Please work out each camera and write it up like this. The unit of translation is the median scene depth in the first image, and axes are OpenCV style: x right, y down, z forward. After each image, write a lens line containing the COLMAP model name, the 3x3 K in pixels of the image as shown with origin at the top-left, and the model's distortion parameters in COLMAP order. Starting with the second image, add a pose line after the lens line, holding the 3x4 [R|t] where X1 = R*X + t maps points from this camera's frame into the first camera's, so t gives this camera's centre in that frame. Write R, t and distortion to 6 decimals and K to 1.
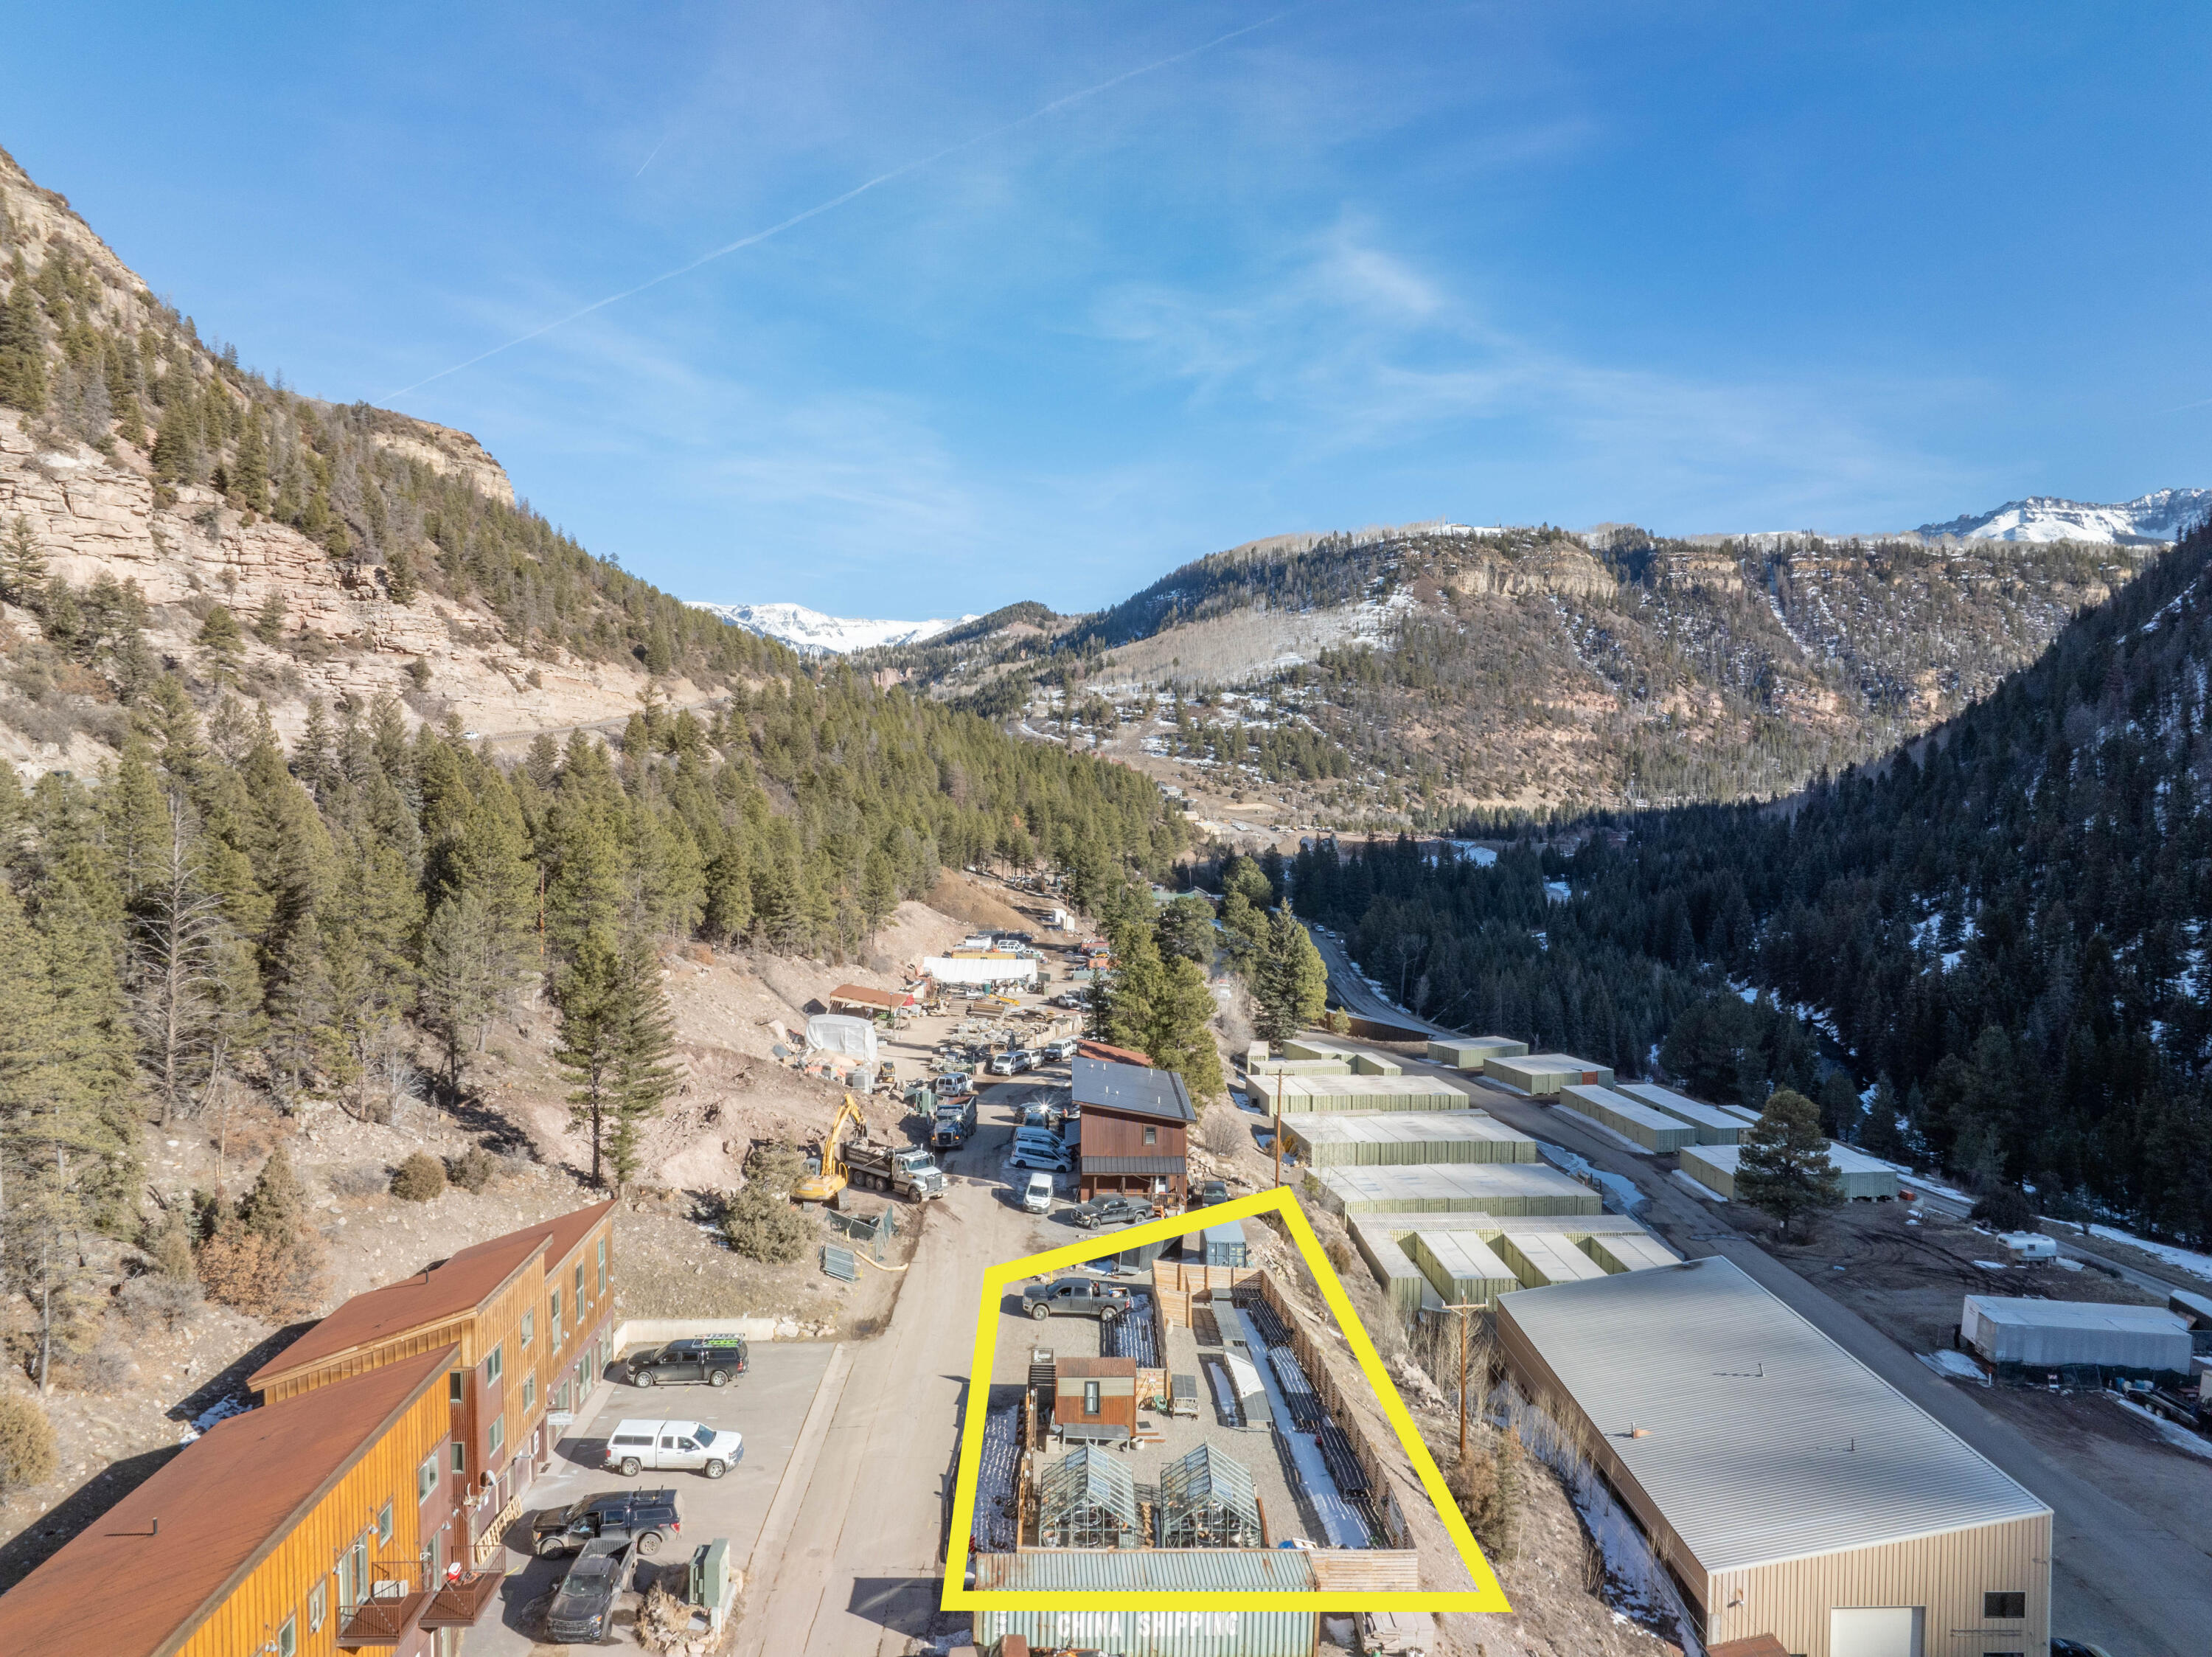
lens RADIAL K [[1566.1, 0, 1099.6], [0, 1566.1, 771.2], [0, 0, 1]] dist [-0.037391, 0.012365]
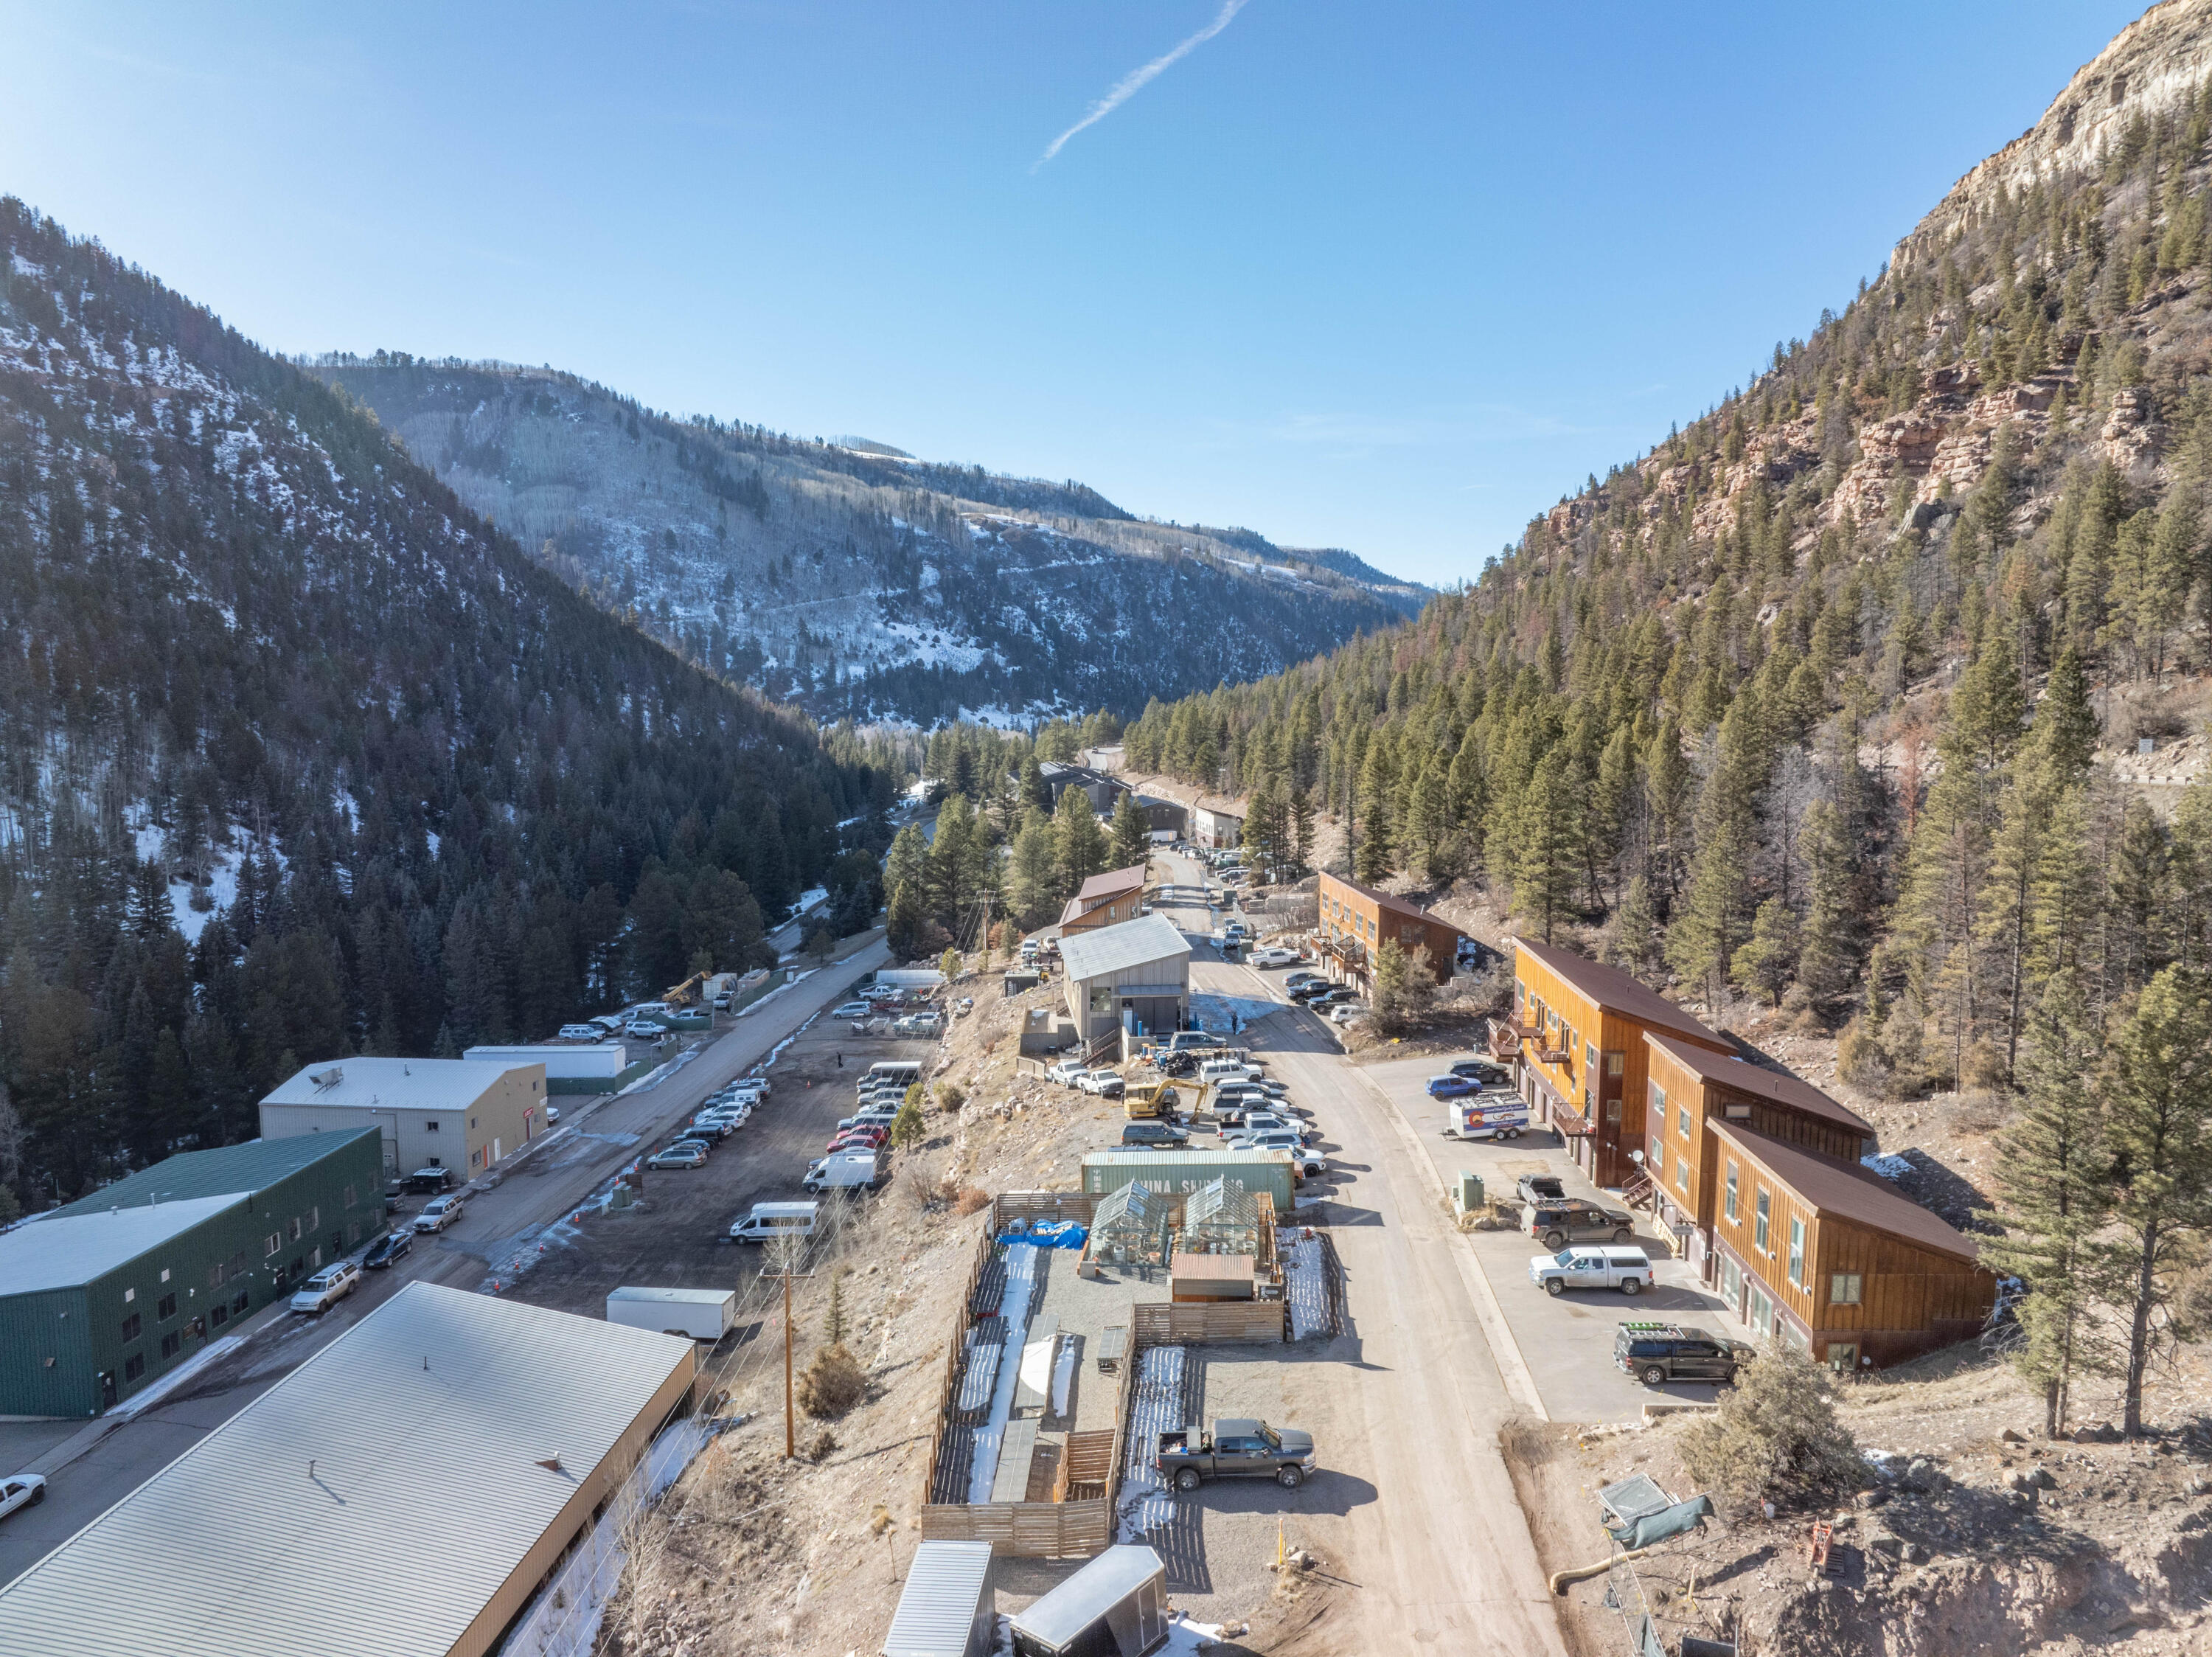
lens RADIAL K [[1560.6, 0, 1113.7], [0, 1560.6, 830.0], [0, 0, 1]] dist [-0.085646, 0.059736]
pose [[-0.996522, -0.012066, 0.082448, -0.003260], [-0.002384, 0.993183, 0.116539, -0.001329], [-0.083292, 0.115937, -0.989758, 0.371653]]
